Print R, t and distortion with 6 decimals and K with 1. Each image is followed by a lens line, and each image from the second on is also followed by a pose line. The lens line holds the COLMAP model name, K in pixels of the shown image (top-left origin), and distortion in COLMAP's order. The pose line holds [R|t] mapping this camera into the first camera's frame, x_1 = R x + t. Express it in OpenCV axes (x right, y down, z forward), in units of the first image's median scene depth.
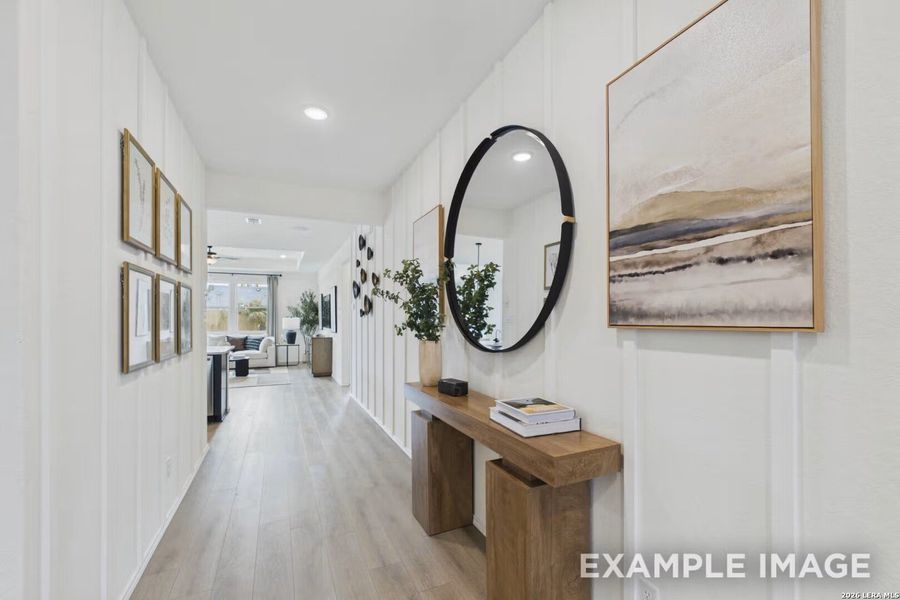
lens RADIAL K [[379.0, 0, 450.1], [0, 379.0, 318.3], [0, 0, 1]] dist [0.000487, -0.000023]
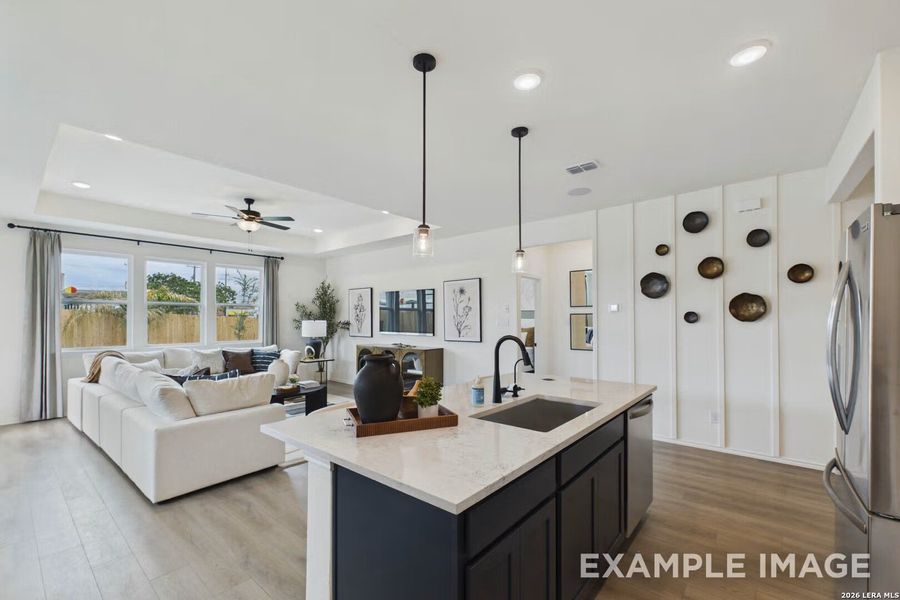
lens RADIAL K [[378.5, 0, 450.1], [0, 378.5, 314.1], [0, 0, 1]] dist [0.000033, 0.000036]
pose [[0.901202, 0.004968, 0.433371, -0.495131], [-0.000850, 0.999953, -0.009696, -0.006430], [-0.433398, 0.008370, 0.901164, 0.271231]]
